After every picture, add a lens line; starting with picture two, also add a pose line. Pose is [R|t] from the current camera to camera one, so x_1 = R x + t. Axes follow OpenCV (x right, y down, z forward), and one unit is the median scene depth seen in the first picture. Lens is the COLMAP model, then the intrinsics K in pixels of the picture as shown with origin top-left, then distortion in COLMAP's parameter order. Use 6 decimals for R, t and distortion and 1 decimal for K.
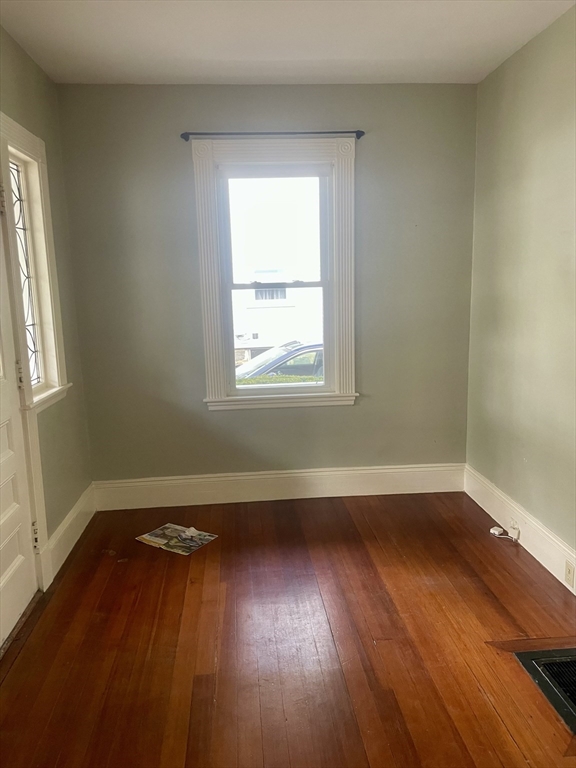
lens RADIAL K [[578.4, 0, 286.5], [0, 578.4, 379.3], [0, 0, 1]] dist [0.107265, -0.136820]
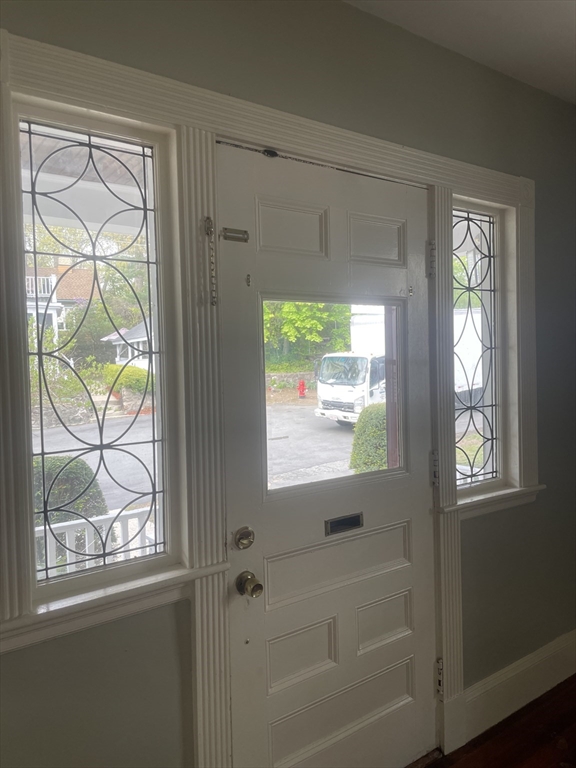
lens RADIAL K [[578.4, 0, 286.5], [0, 578.4, 379.3], [0, 0, 1]] dist [0.107265, -0.136820]
pose [[0.526134, 0.045607, -0.849178, 0.107703], [-0.132197, 0.990808, -0.028693, -0.072167], [0.840064, 0.127356, 0.527326, 0.349912]]
